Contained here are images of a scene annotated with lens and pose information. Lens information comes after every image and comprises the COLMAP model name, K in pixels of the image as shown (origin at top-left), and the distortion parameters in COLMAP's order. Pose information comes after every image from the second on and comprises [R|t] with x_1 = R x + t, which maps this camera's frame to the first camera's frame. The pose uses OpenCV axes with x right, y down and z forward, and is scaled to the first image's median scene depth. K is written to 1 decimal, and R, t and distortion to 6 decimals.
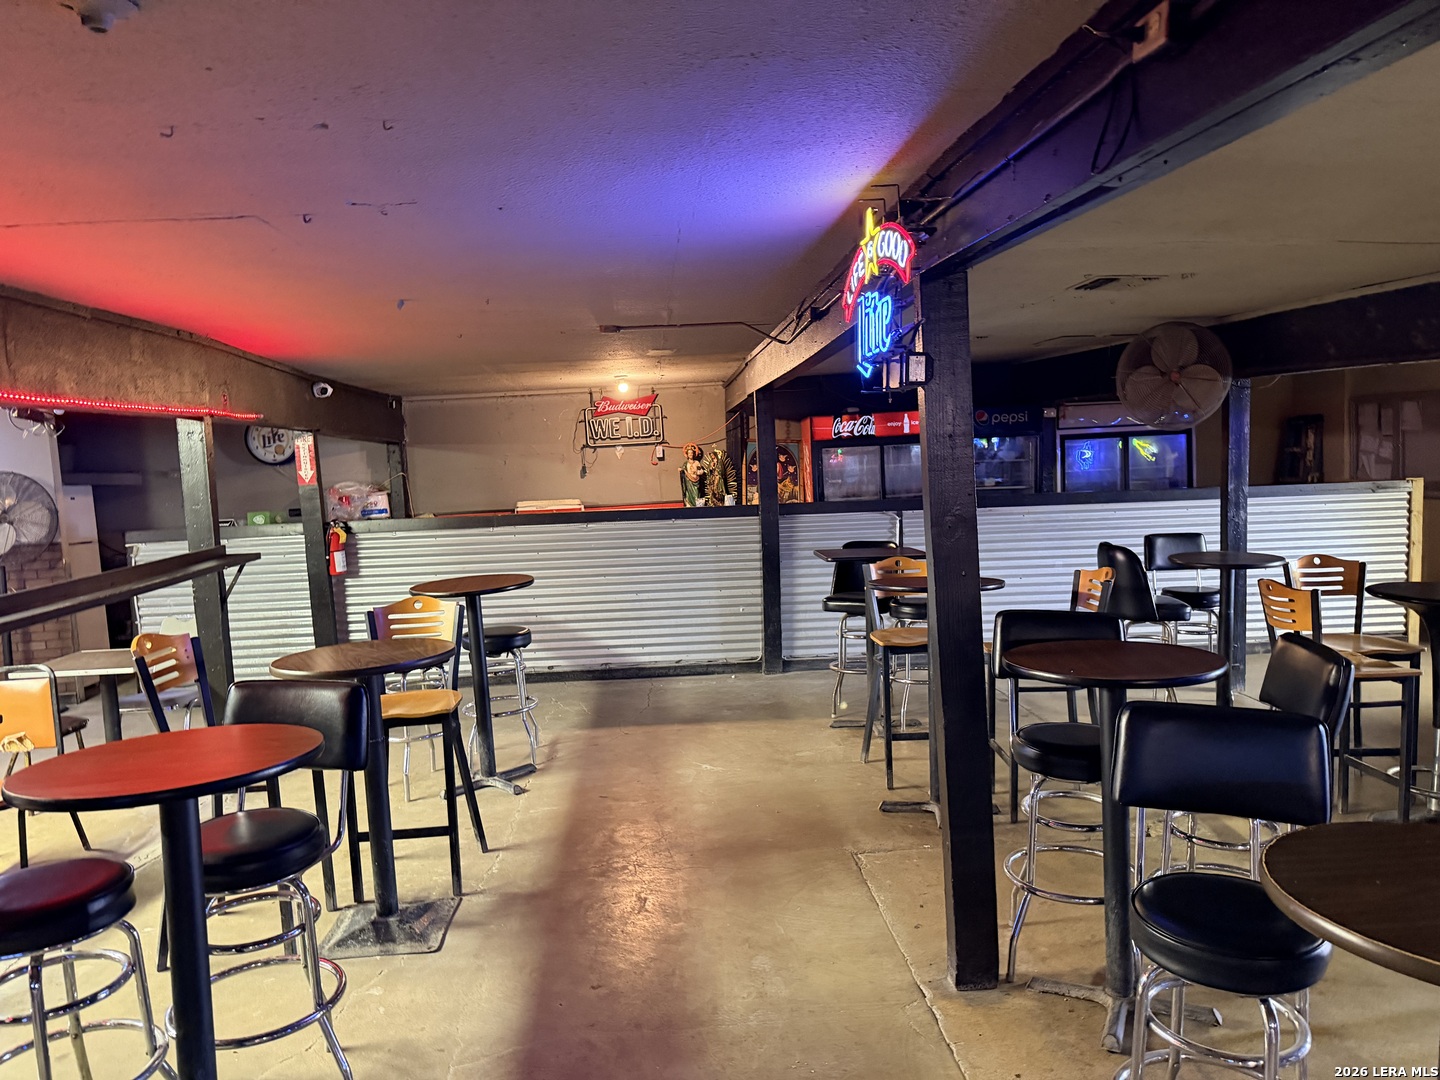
lens RADIAL K [[1053.8, 0, 726.5], [0, 1053.8, 552.9], [0, 0, 1]] dist [0.059176, -0.069144]
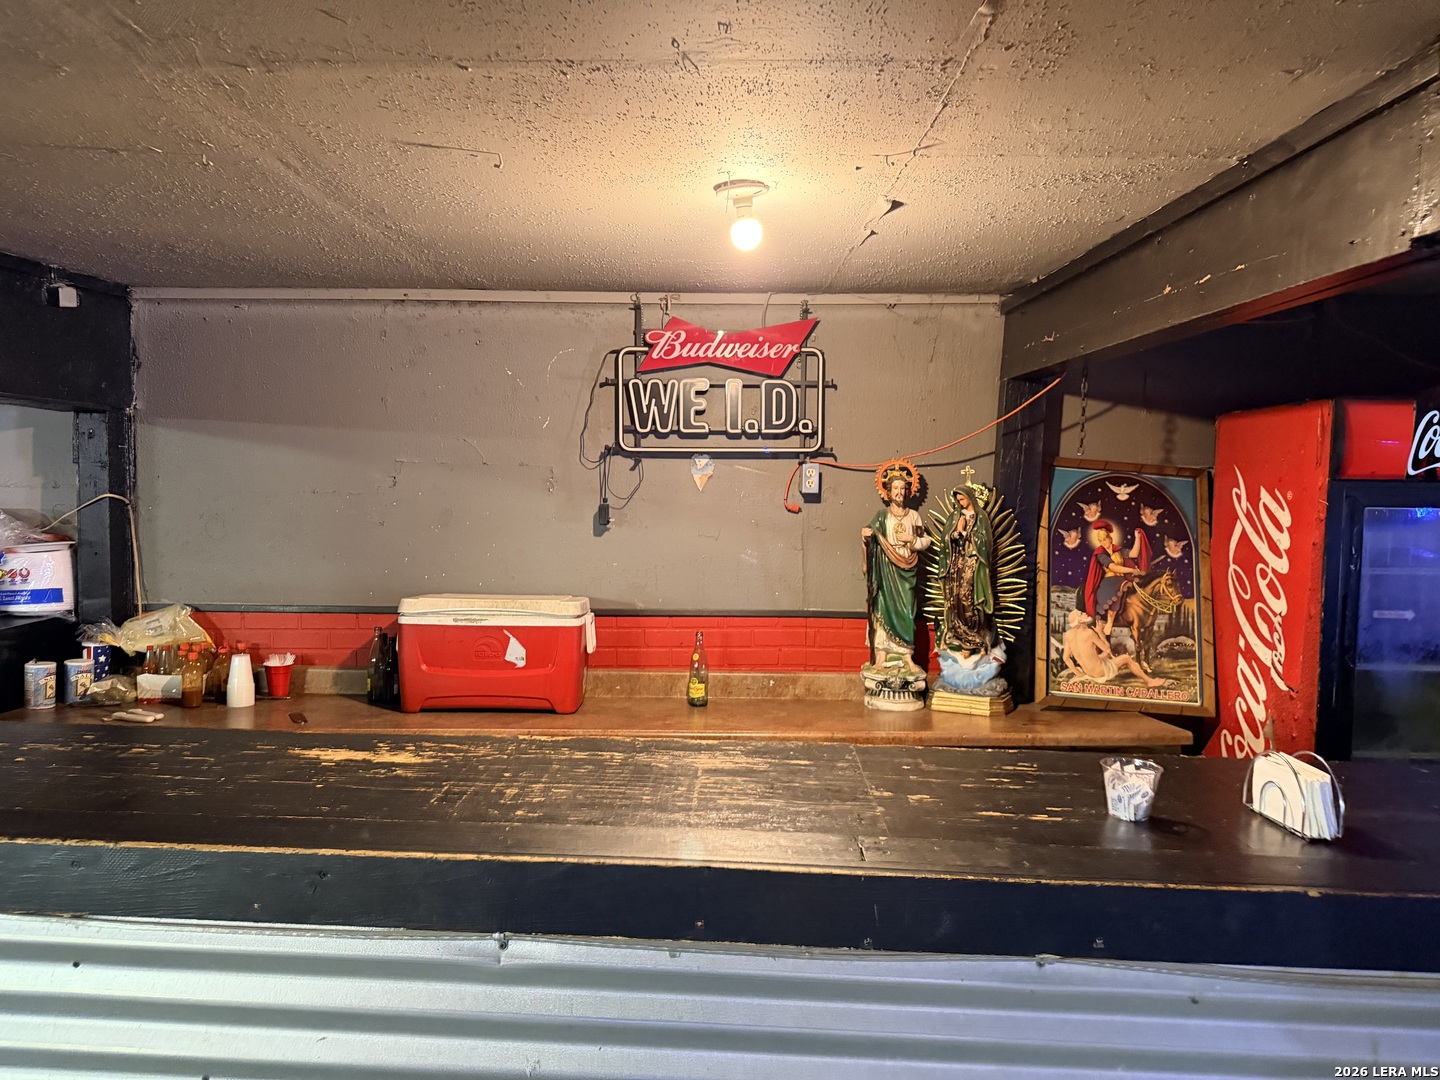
lens RADIAL K [[1053.8, 0, 727.3], [0, 1053.8, 533.9], [0, 0, 1]] dist [0.059176, -0.069144]
pose [[0.996126, 0.067061, -0.056877, -0.092335], [-0.068351, 0.997439, -0.021052, -0.087992], [0.055320, 0.024858, 0.998159, 0.831608]]
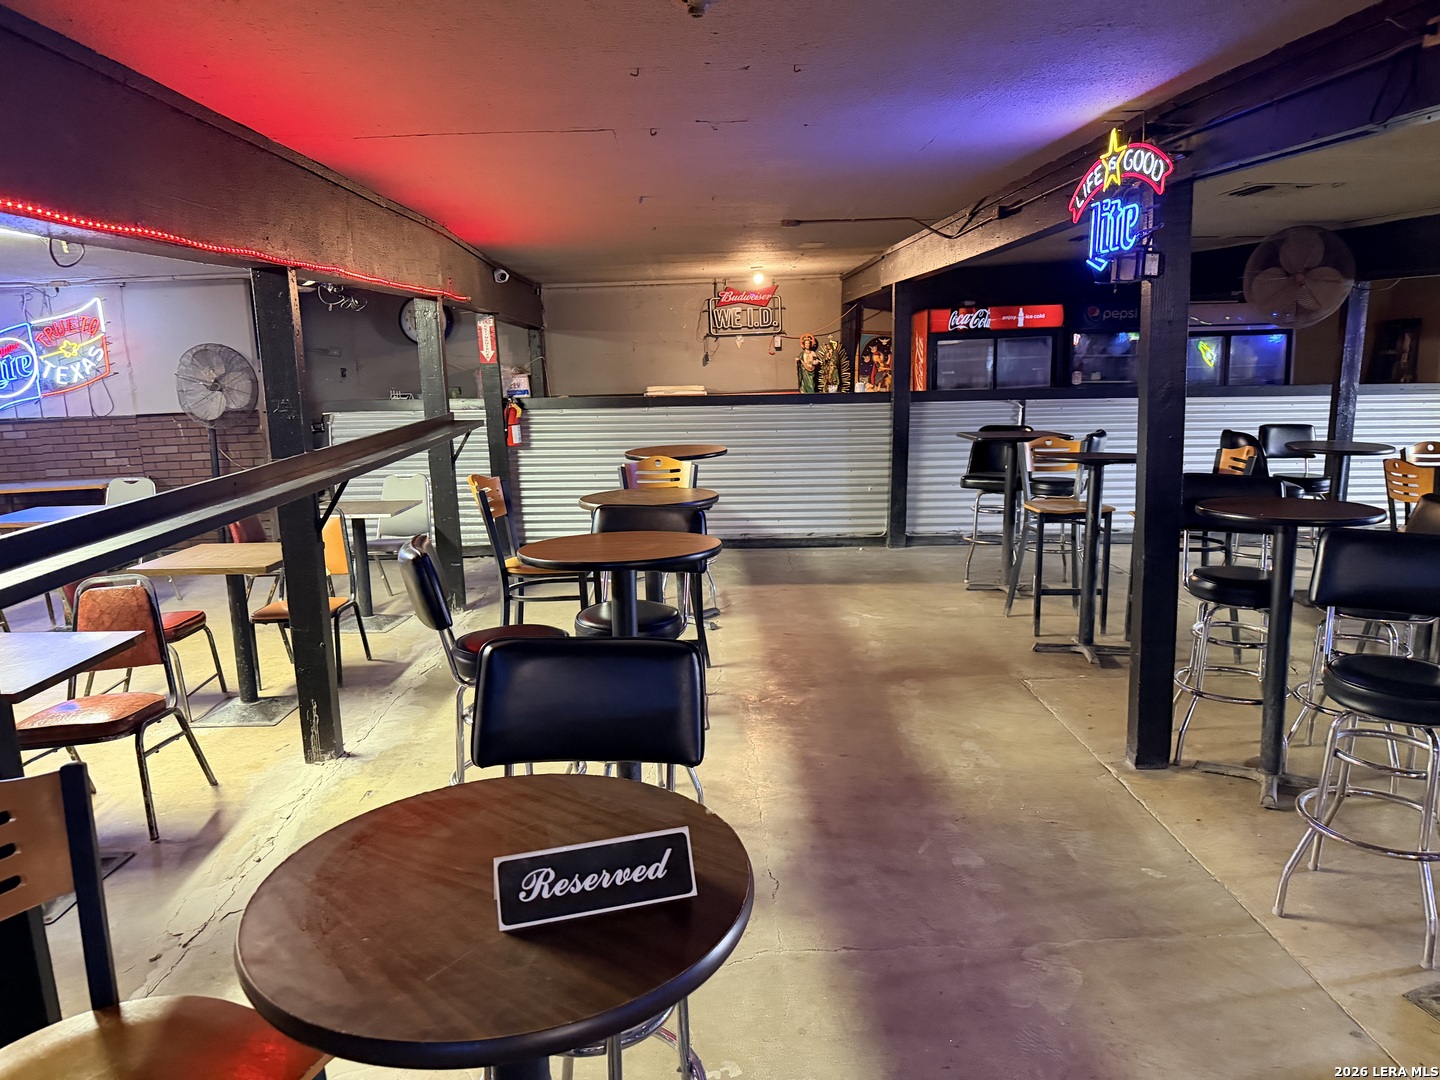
lens RADIAL K [[1053.8, 0, 723.9], [0, 1053.8, 554.4], [0, 0, 1]] dist [0.059176, -0.069144]
pose [[0.998928, 0.029414, -0.035748, -0.096079], [-0.025816, 0.994924, 0.097261, 0.019544], [0.038427, -0.096233, 0.994617, -0.103148]]
